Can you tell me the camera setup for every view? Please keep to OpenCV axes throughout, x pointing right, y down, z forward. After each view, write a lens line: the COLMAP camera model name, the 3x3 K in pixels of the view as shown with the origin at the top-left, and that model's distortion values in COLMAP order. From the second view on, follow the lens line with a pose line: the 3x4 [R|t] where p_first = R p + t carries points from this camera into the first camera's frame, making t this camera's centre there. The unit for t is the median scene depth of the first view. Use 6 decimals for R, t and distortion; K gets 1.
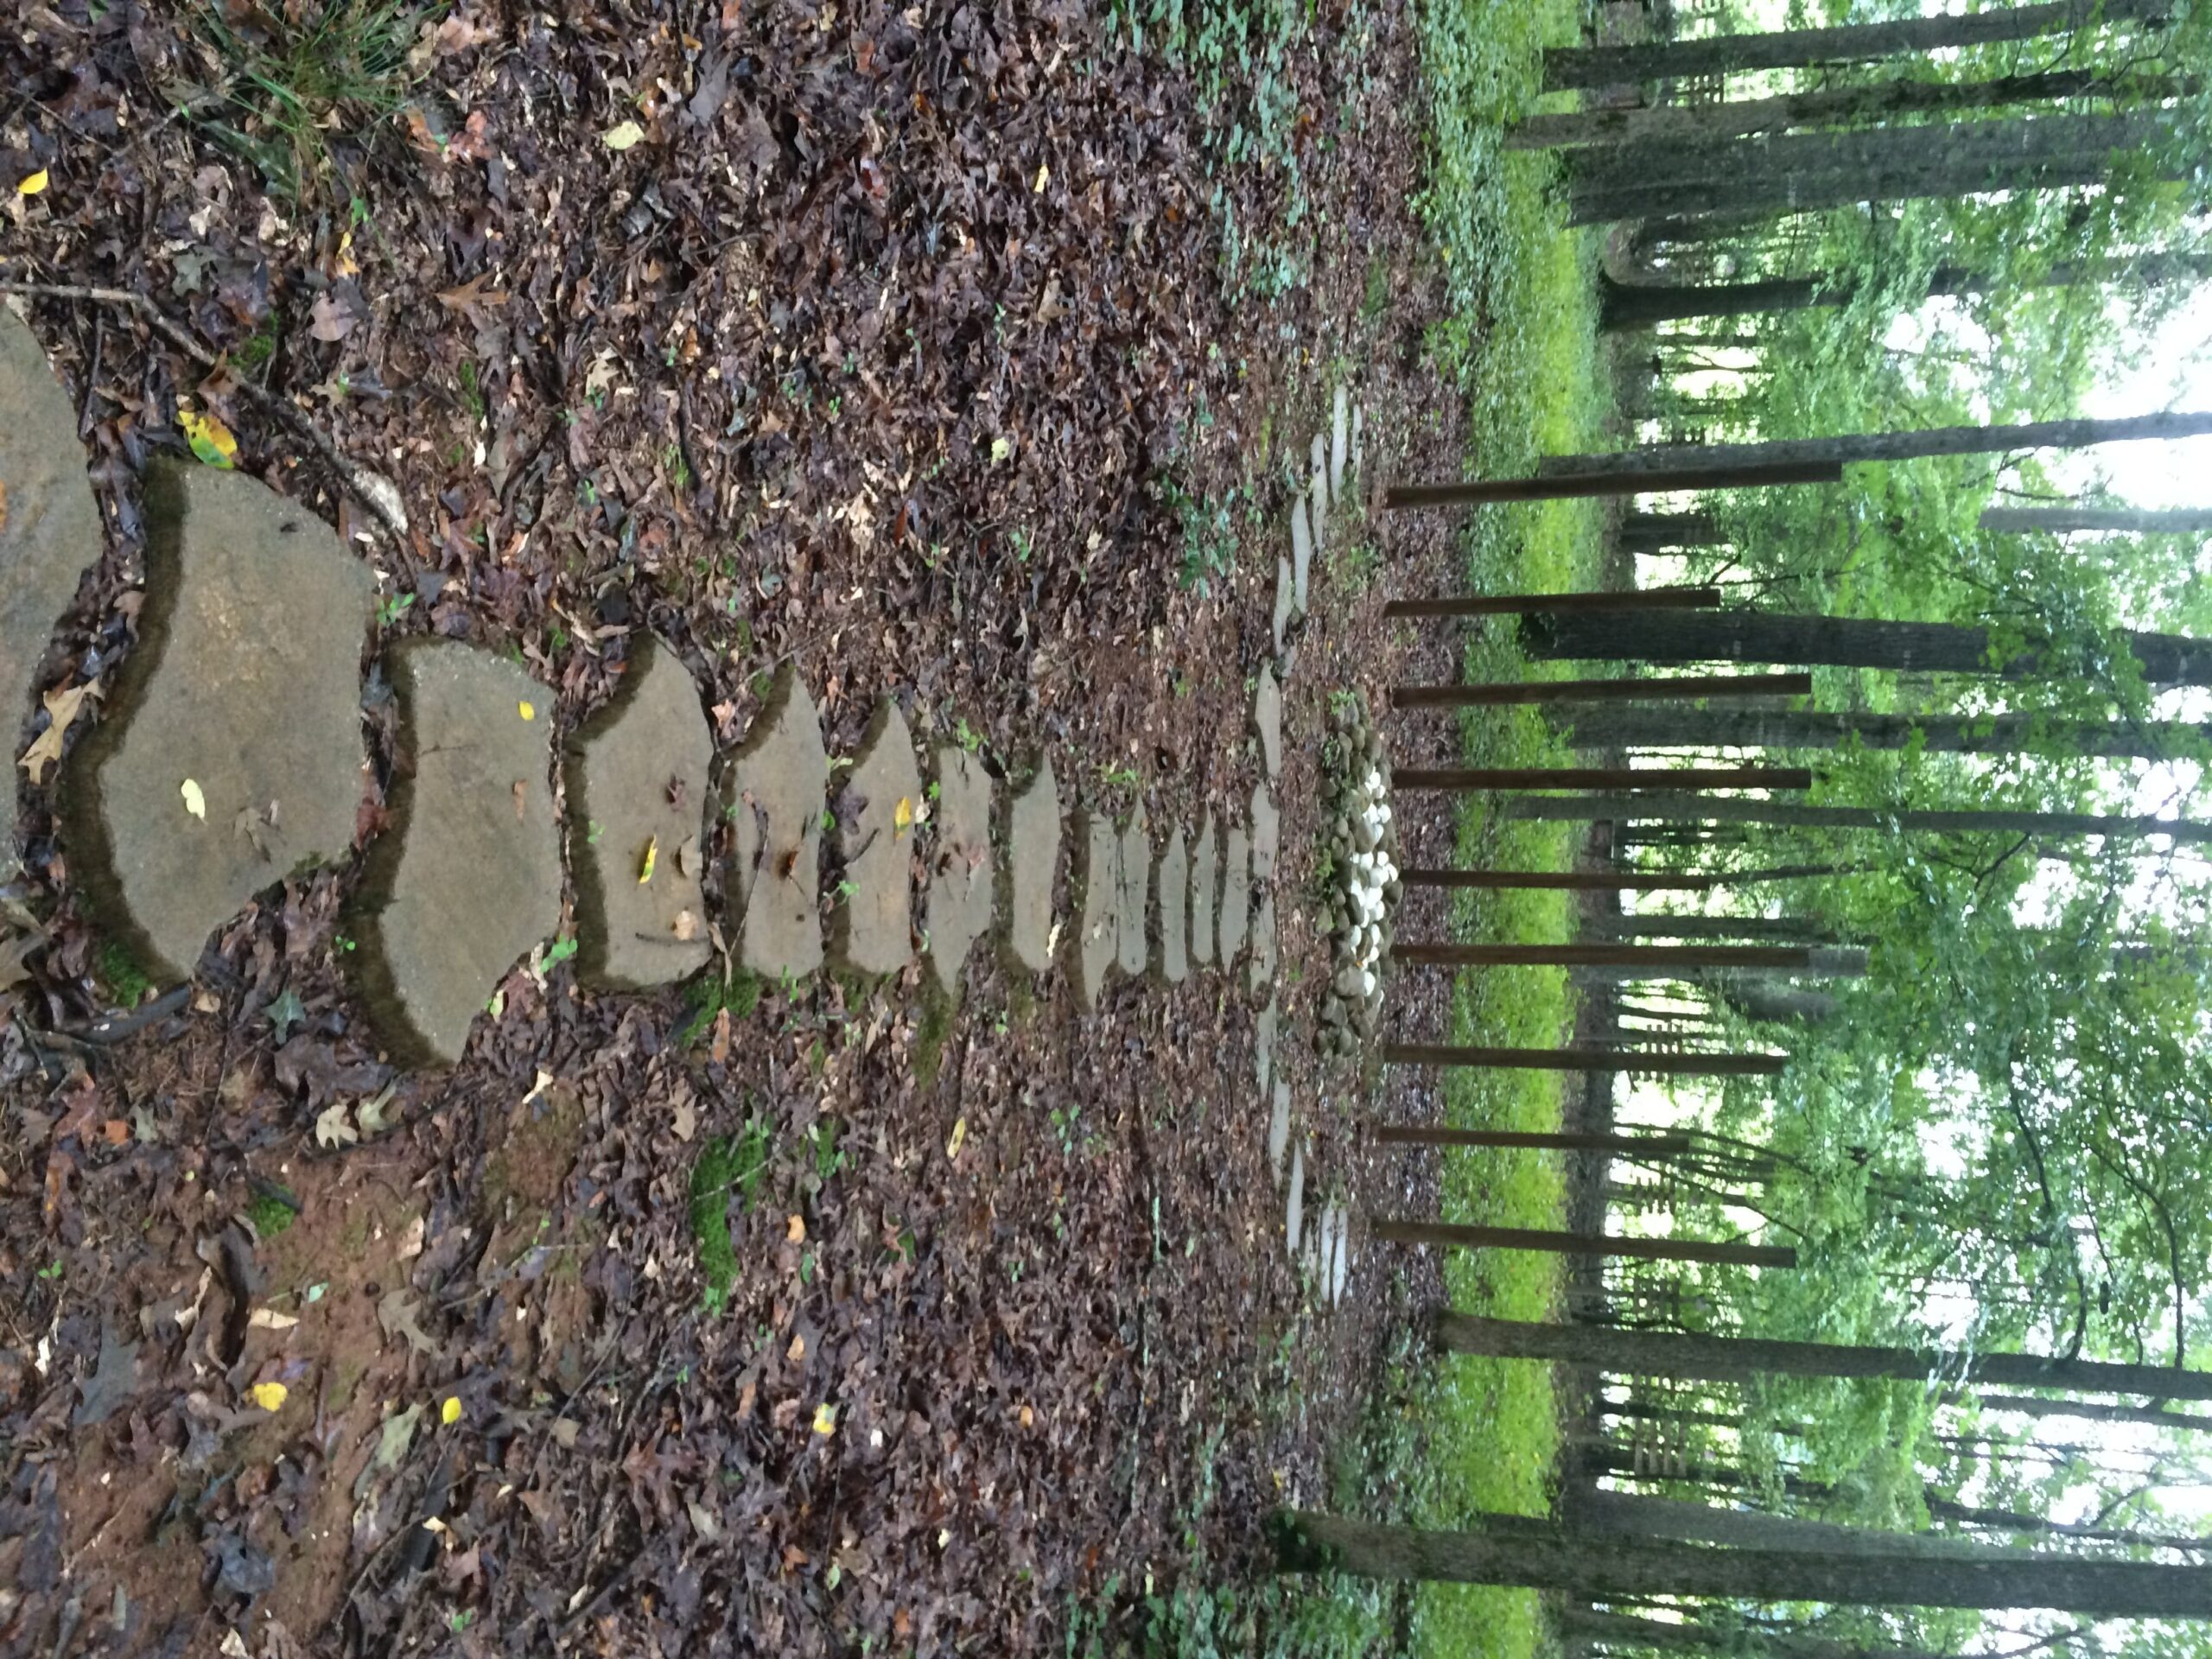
lens RADIAL K [[1853.5, 0, 1106.0], [0, 1853.5, 829.5], [0, 0, 1]] dist [0.008313, 0.003370]
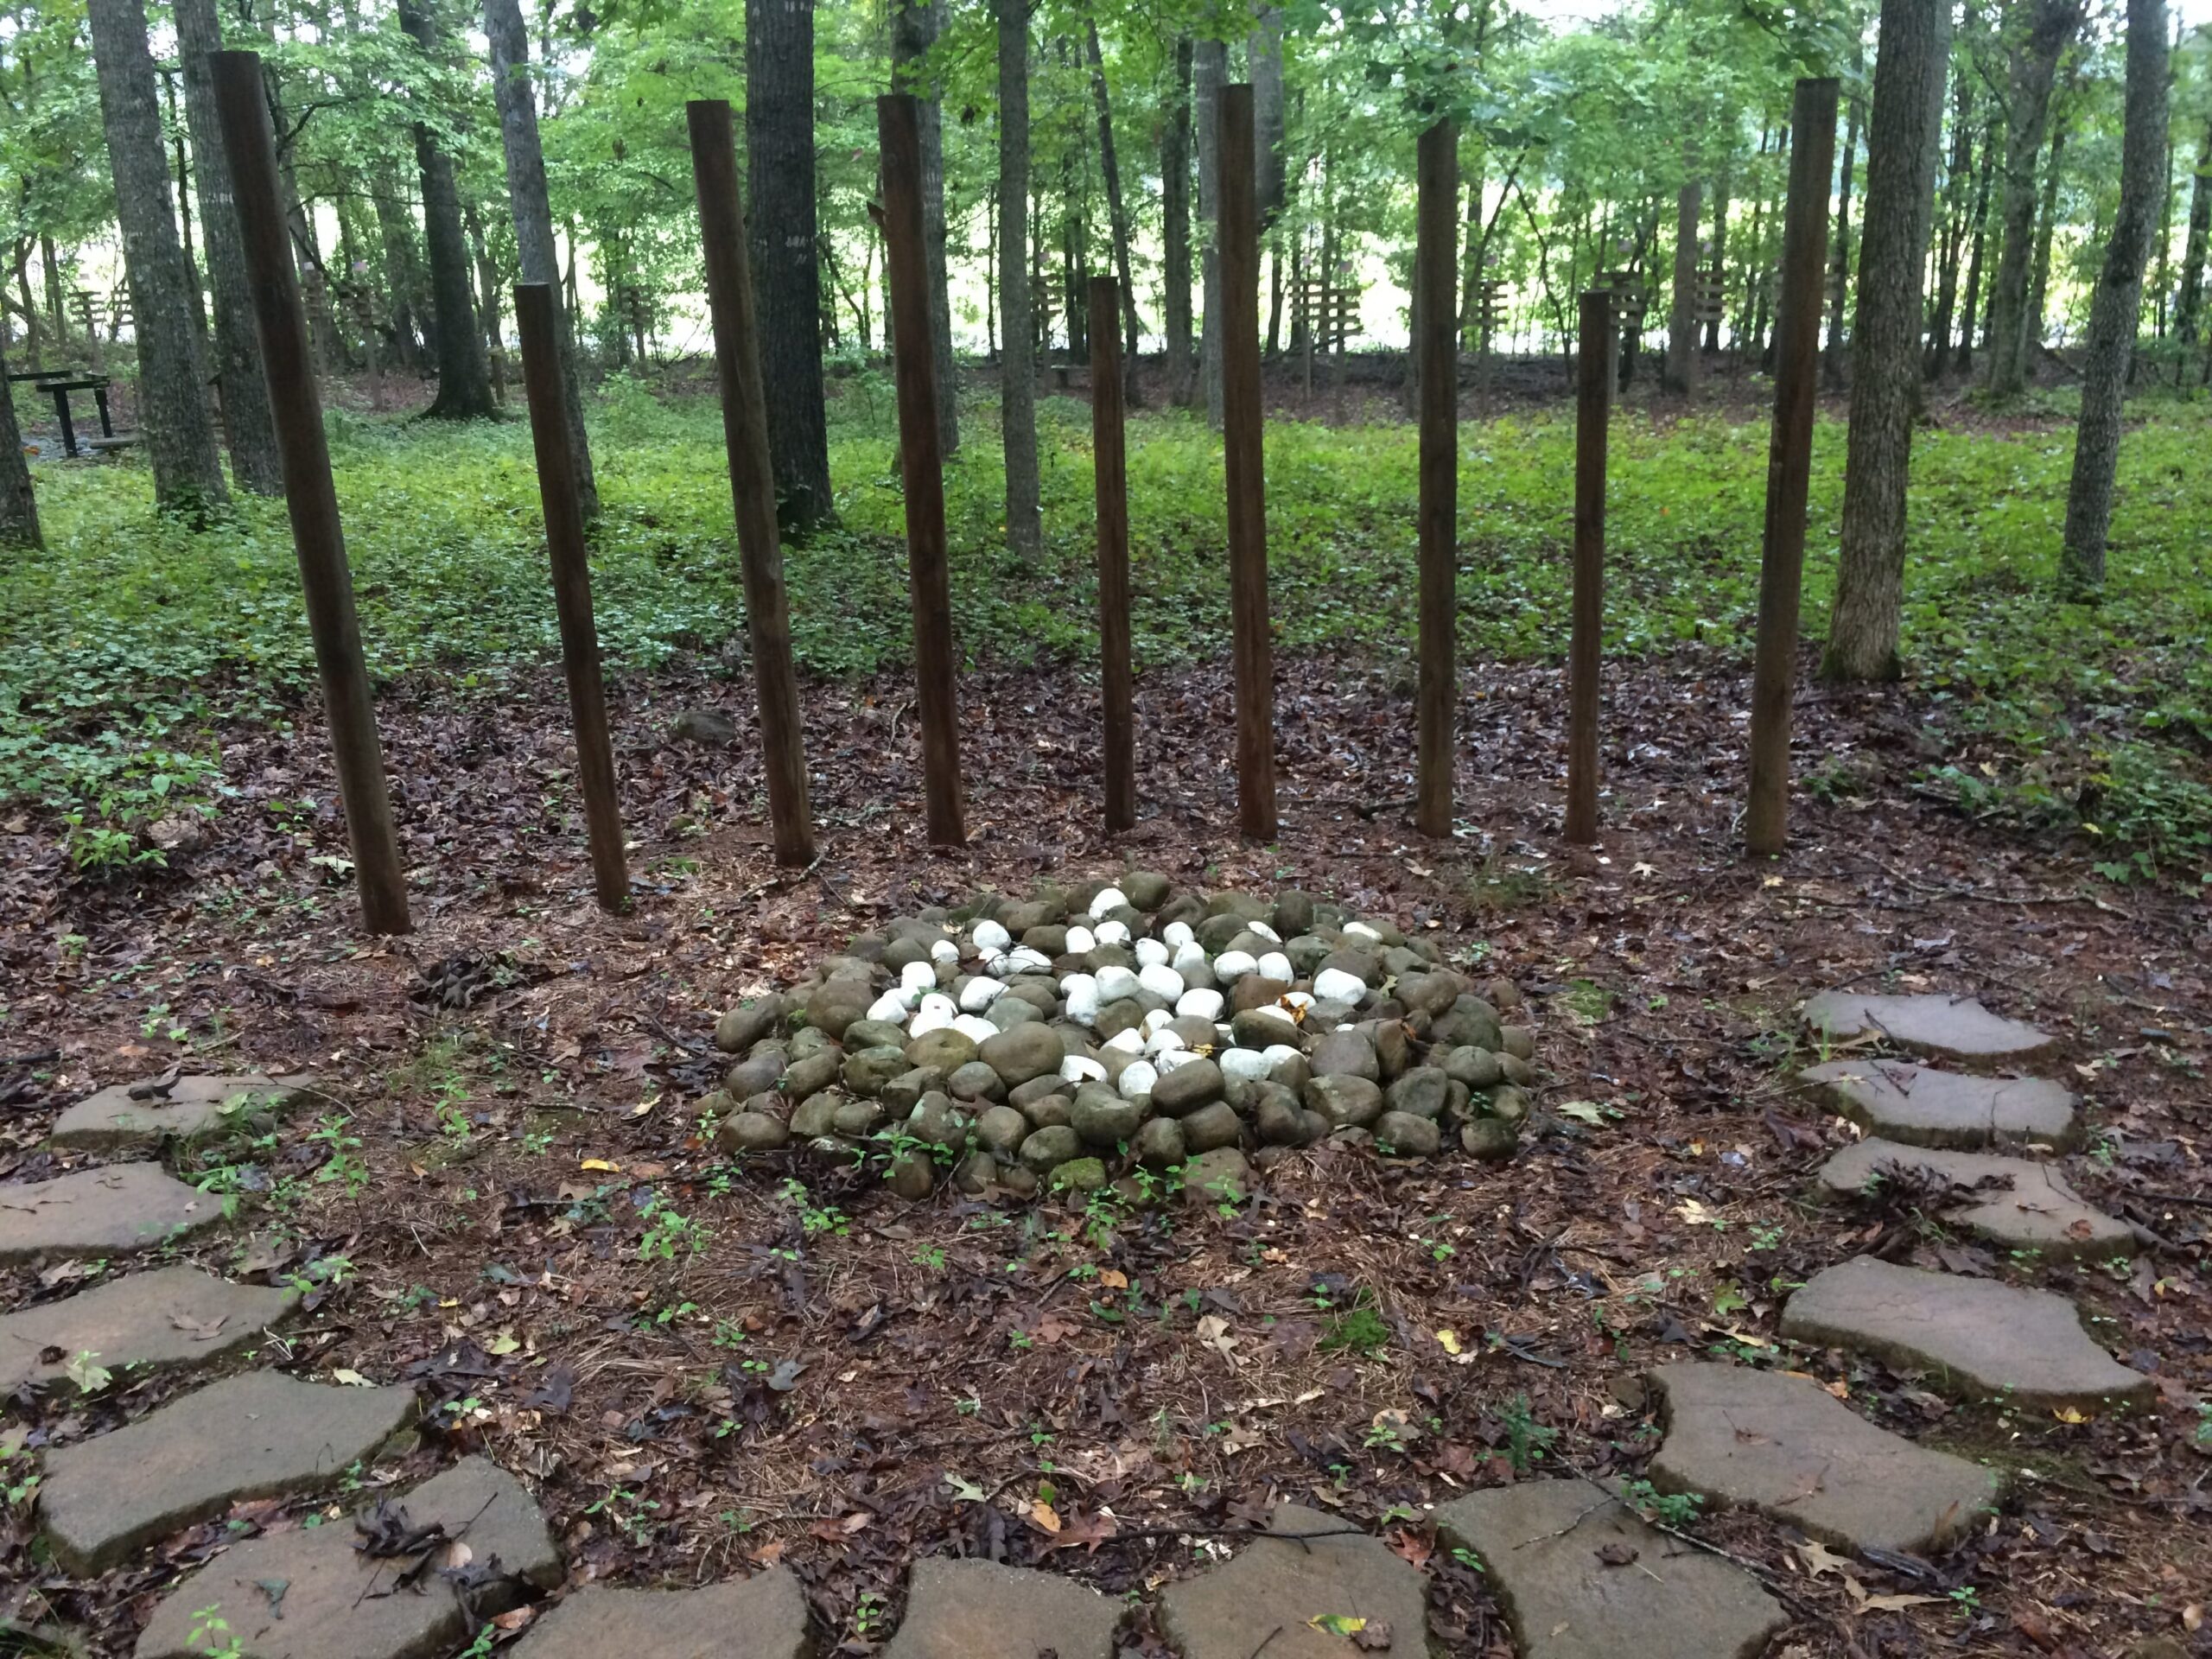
lens RADIAL K [[1853.5, 0, 1106.0], [0, 1853.5, 829.5], [0, 0, 1]] dist [0.008313, 0.003370]
pose [[-0.047078, -0.998787, 0.014459, 0.036960], [0.998891, -0.047077, 0.000436, 0.005159], [0.000245, 0.014463, 0.999895, 0.108823]]
